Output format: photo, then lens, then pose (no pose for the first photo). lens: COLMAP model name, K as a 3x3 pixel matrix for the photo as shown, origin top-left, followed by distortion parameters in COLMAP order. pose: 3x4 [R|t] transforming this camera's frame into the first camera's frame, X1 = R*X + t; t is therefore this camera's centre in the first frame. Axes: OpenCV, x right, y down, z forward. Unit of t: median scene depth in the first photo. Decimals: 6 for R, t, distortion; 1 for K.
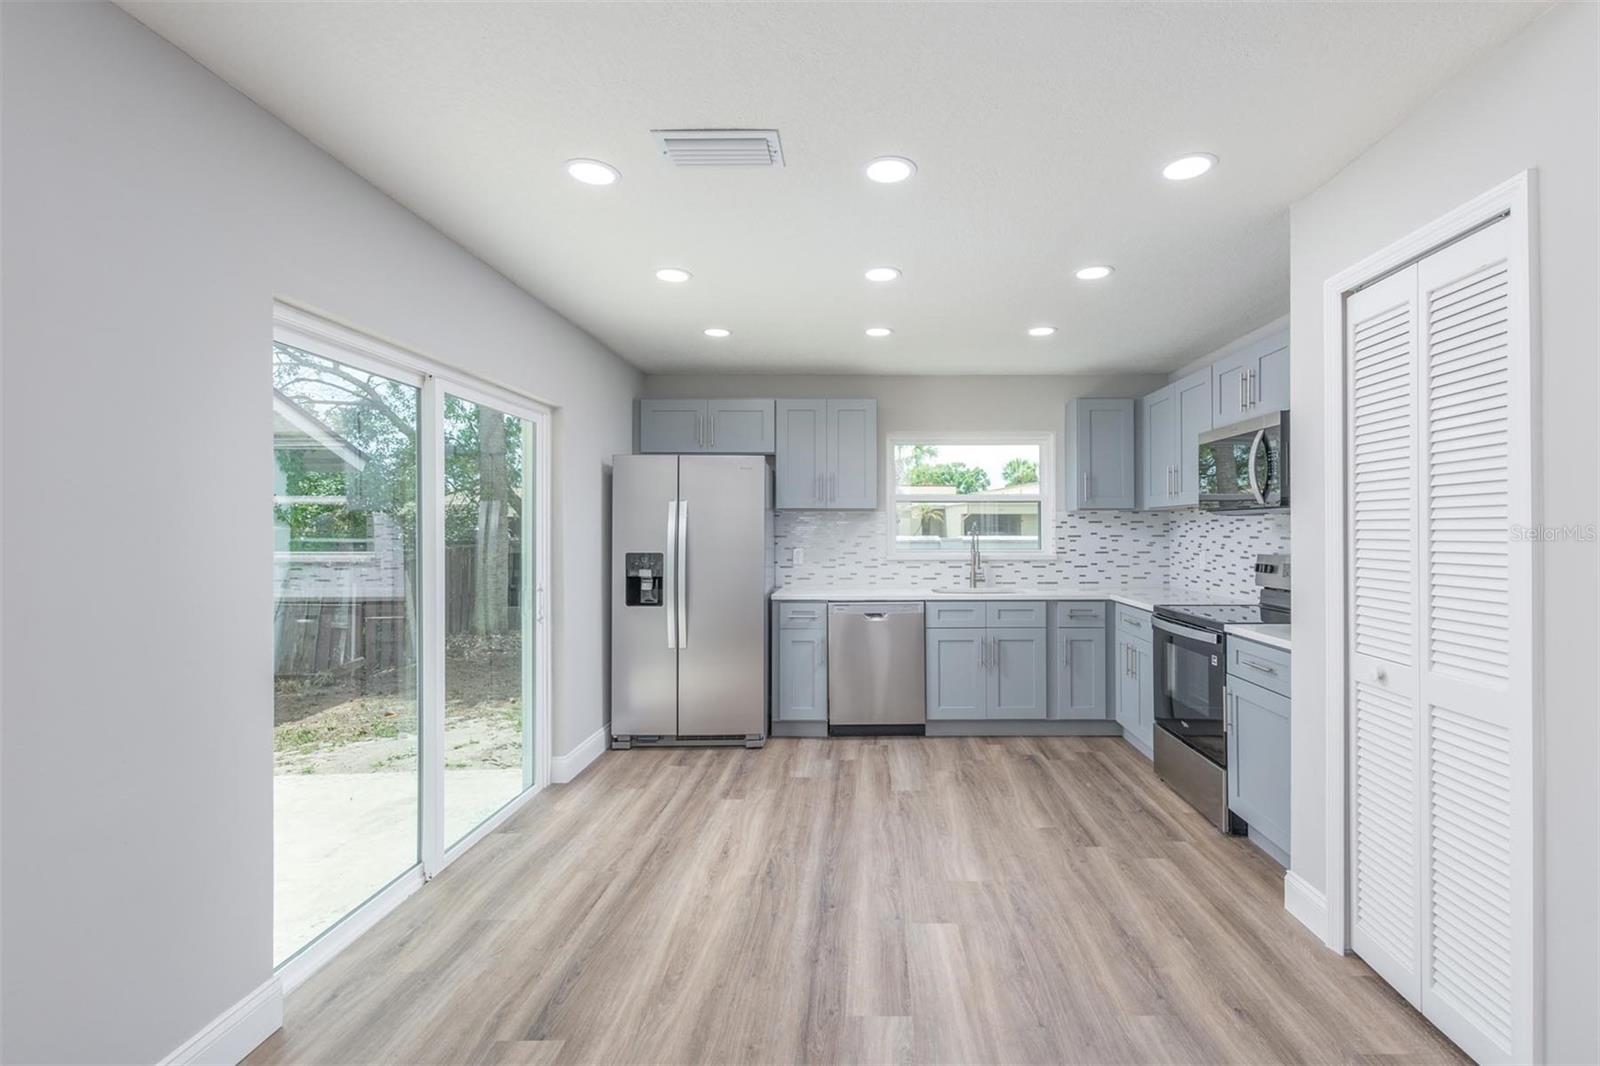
lens RADIAL K [[711.8, 0, 854.0], [0, 711.8, 532.0], [0, 0, 1]] dist [0.001178, -0.000454]
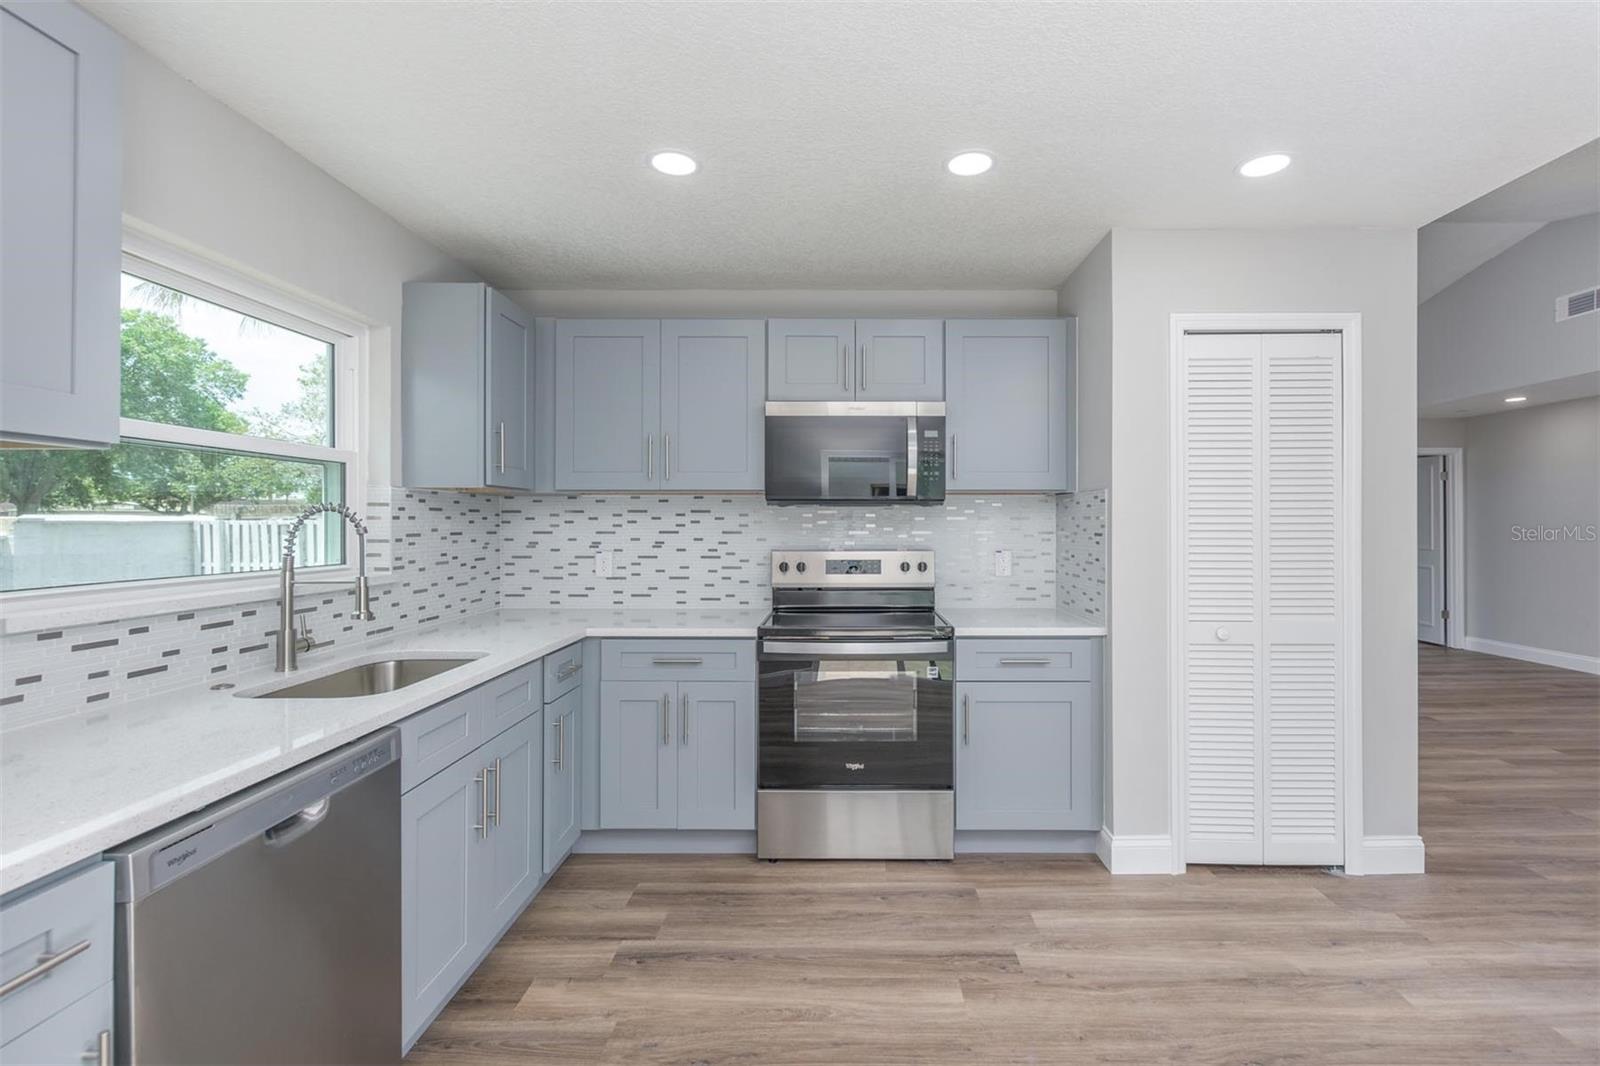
lens RADIAL K [[711.8, 0, 854.0], [0, 711.8, 532.0], [0, 0, 1]] dist [0.001178, -0.000454]
pose [[-0.013082, -0.012155, 0.999841, -0.269058], [0.001879, 0.999924, 0.012181, -0.002798], [-0.999913, 0.002038, -0.013058, 0.820277]]
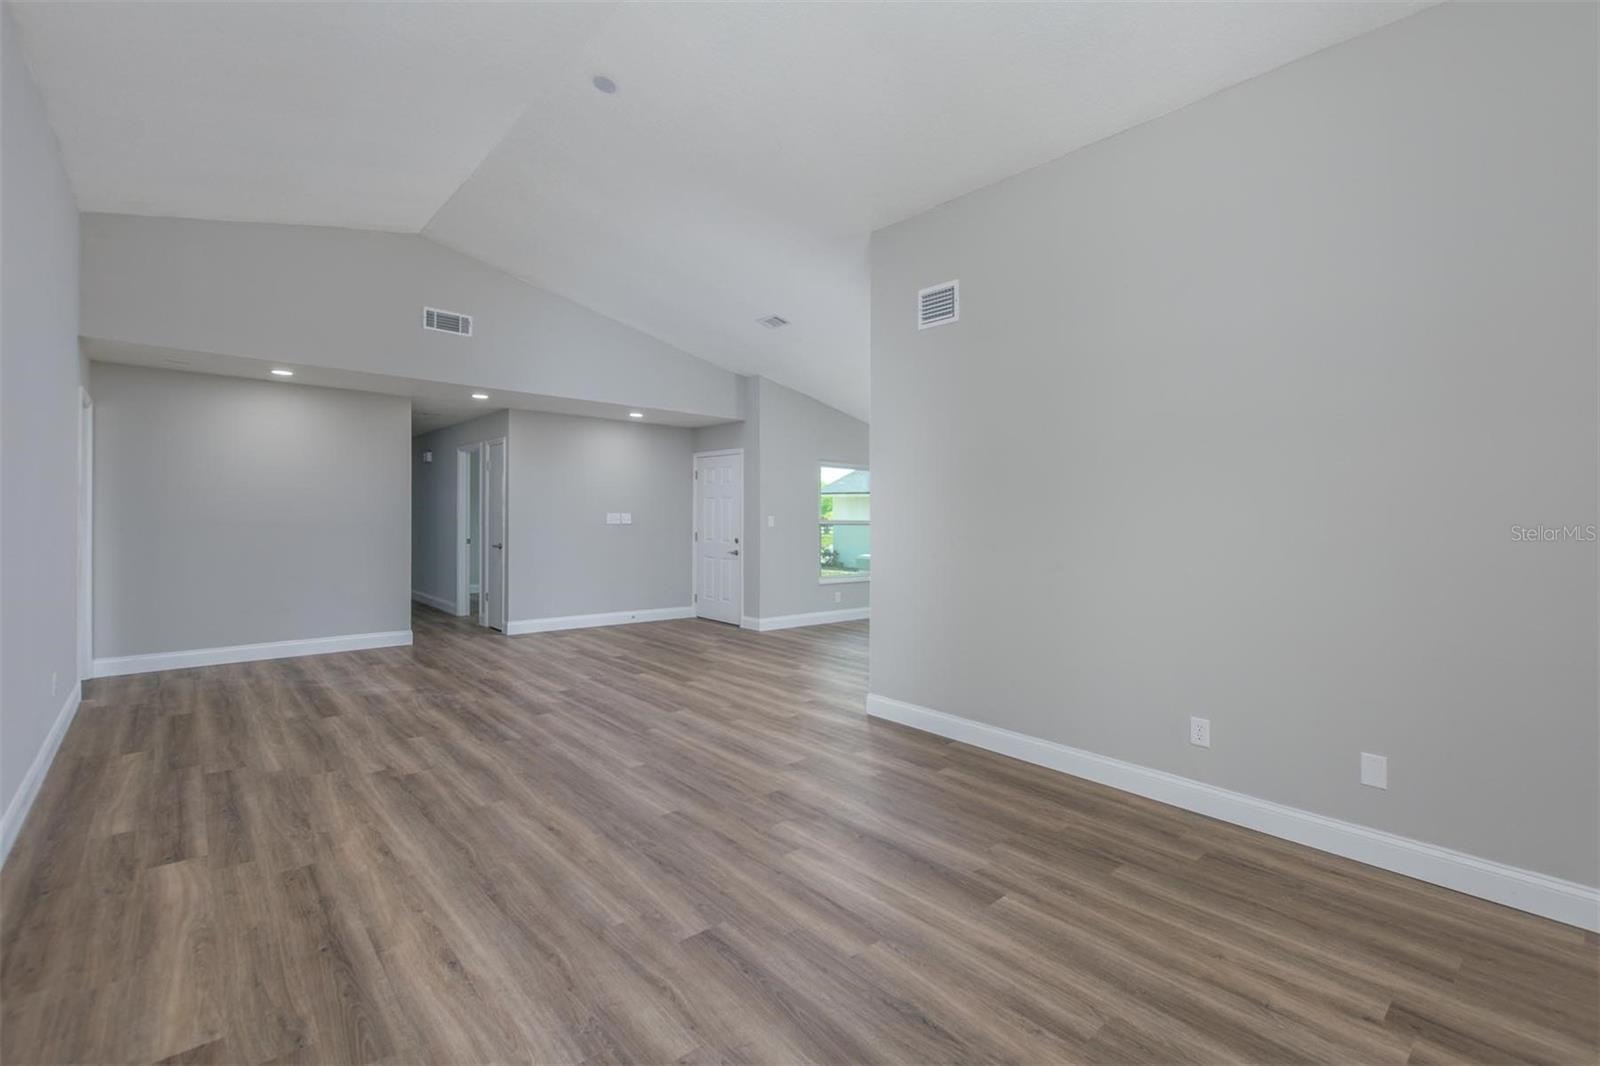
lens RADIAL K [[702.3, 0, 796.3], [0, 702.3, 517.9], [0, 0, 1]] dist [-0.000456, -0.000964]
pose [[-0.737048, -0.011576, -0.675741, 1.397053], [-0.016977, 0.999855, 0.001389, 0.000008], [0.675627, 0.012496, -0.737138, 1.063494]]
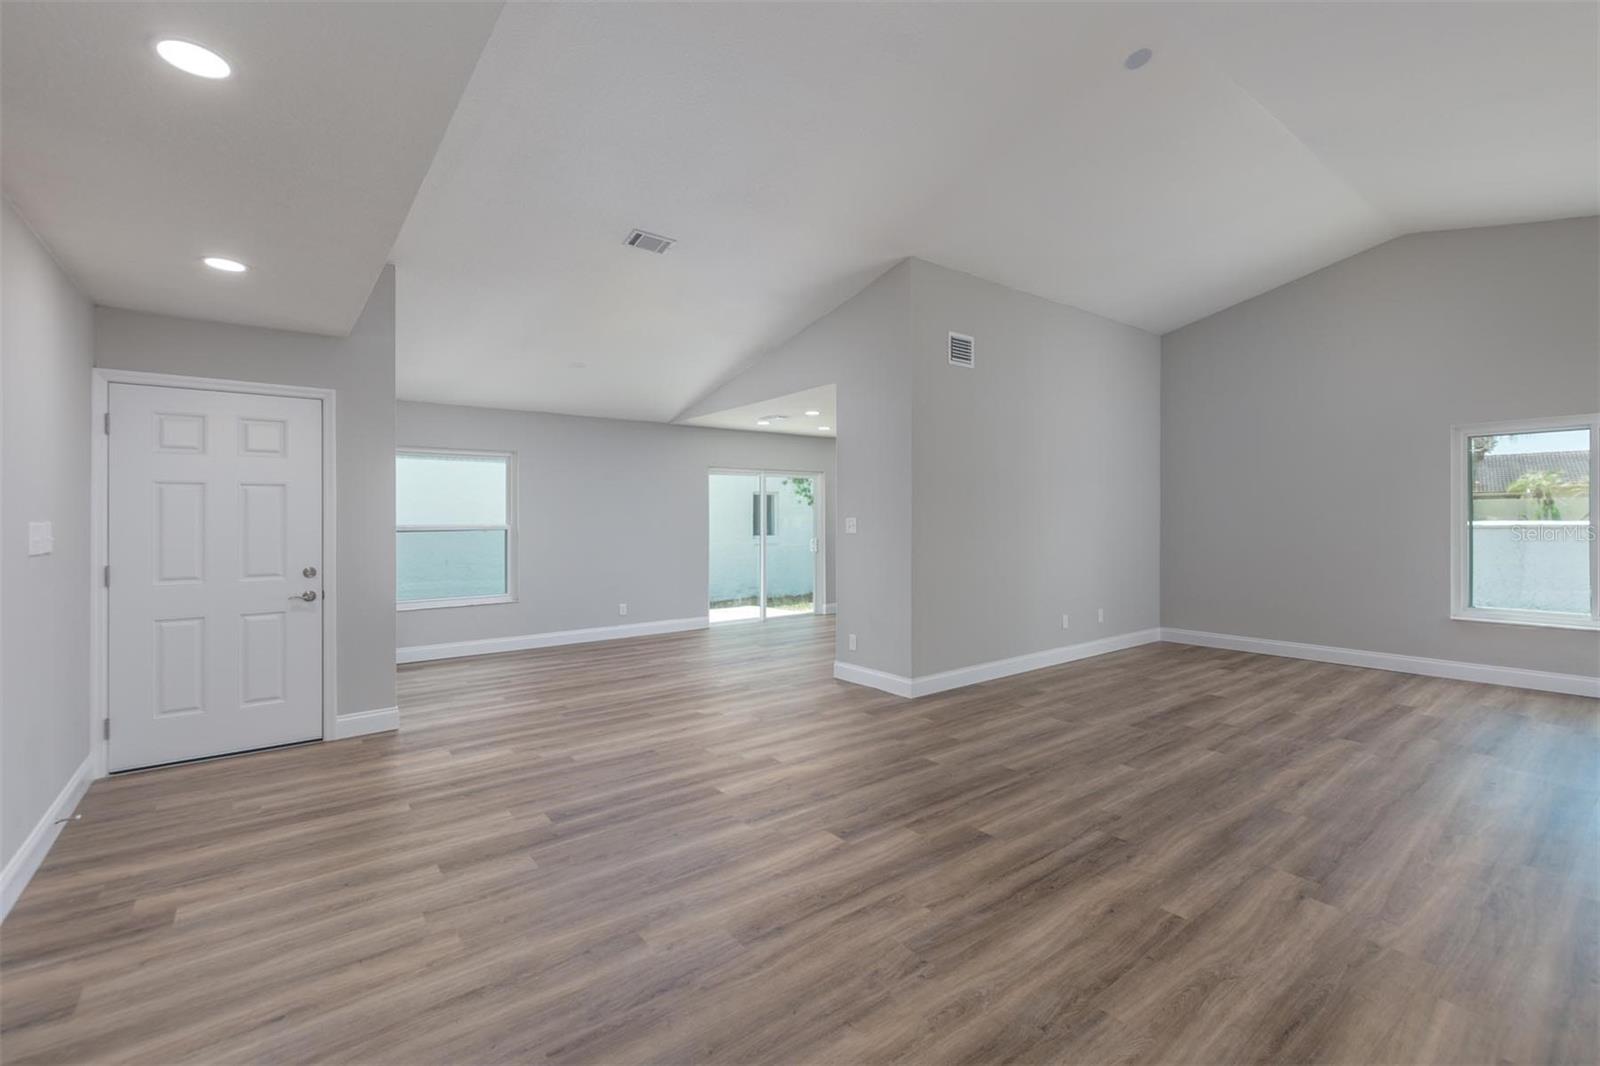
lens RADIAL K [[684.3, 0, 808.2], [0, 684.3, 515.3], [0, 0, 1]] dist [-0.000105, -0.000753]
pose [[0.621809, -0.007365, -0.783134, 1.372477], [0.005718, 0.999972, -0.004865, -0.000383], [0.783148, -0.001452, 0.621834, -0.567753]]
